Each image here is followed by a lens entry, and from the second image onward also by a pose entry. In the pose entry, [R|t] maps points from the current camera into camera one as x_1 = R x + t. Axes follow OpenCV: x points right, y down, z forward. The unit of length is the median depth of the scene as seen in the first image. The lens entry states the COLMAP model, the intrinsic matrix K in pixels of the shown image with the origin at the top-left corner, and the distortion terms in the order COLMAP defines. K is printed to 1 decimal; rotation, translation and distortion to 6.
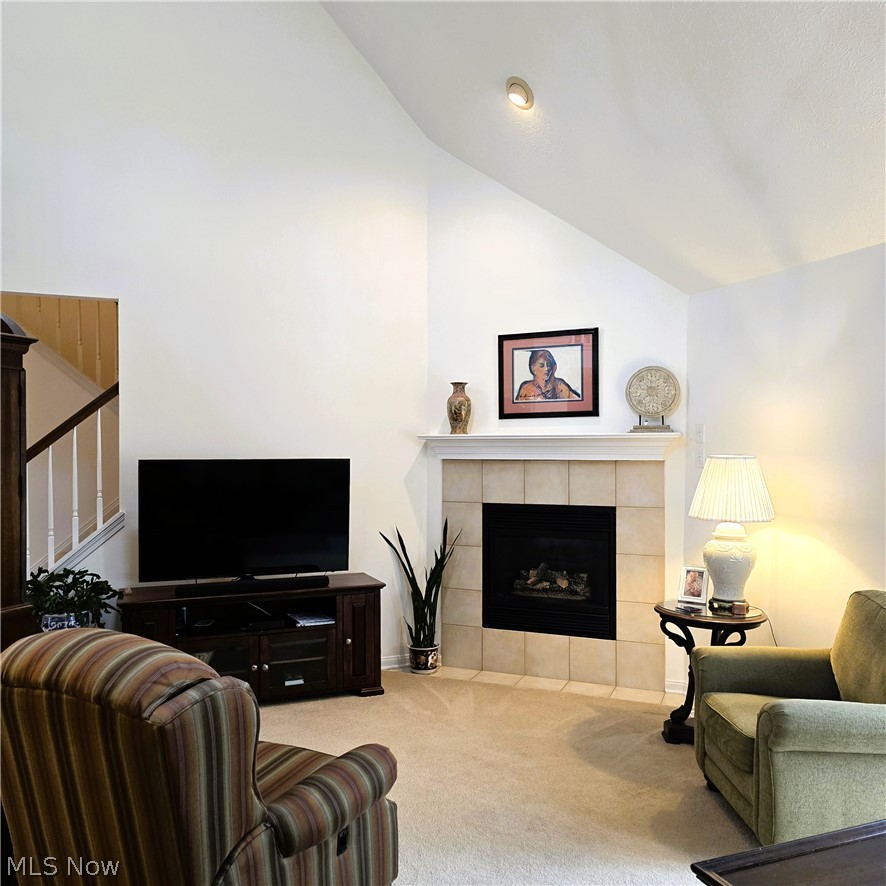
lens RADIAL K [[777.7, 0, 421.5], [0, 777.7, 415.6], [0, 0, 1]] dist [0.112774, -0.148348]
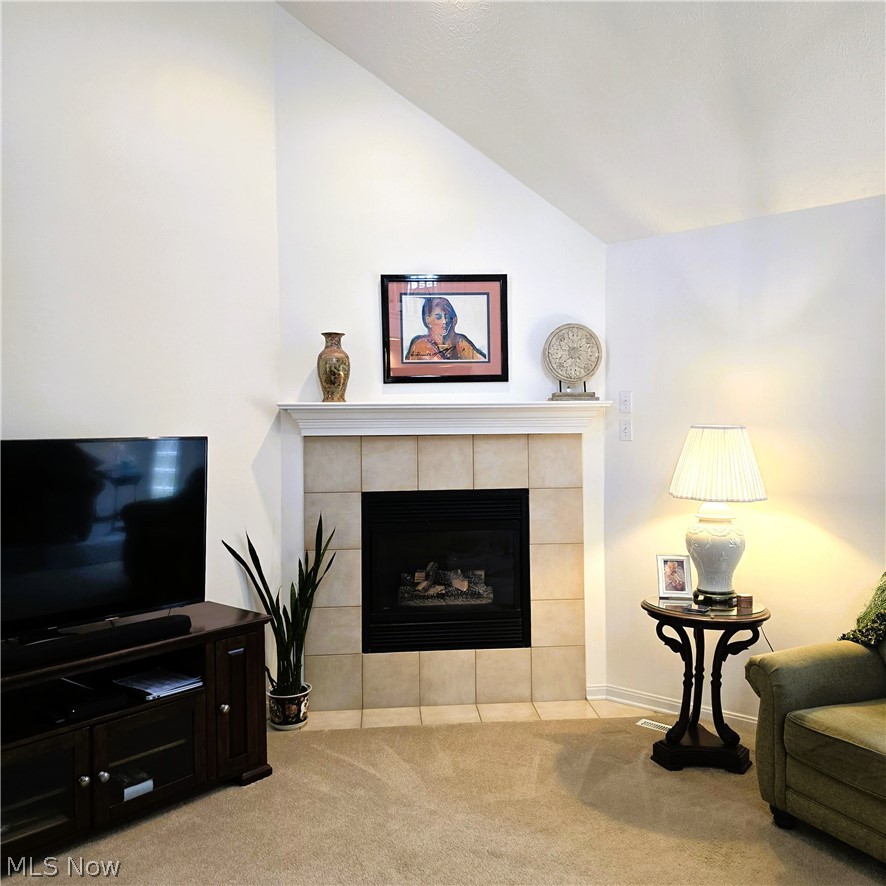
lens RADIAL K [[777.7, 0, 421.5], [0, 777.7, 415.6], [0, 0, 1]] dist [0.112774, -0.148348]
pose [[0.881141, 0.000633, 0.472854, -0.243538], [-0.013146, 0.999645, 0.023158, 0.018981], [-0.472672, -0.026622, 0.880836, 0.308979]]
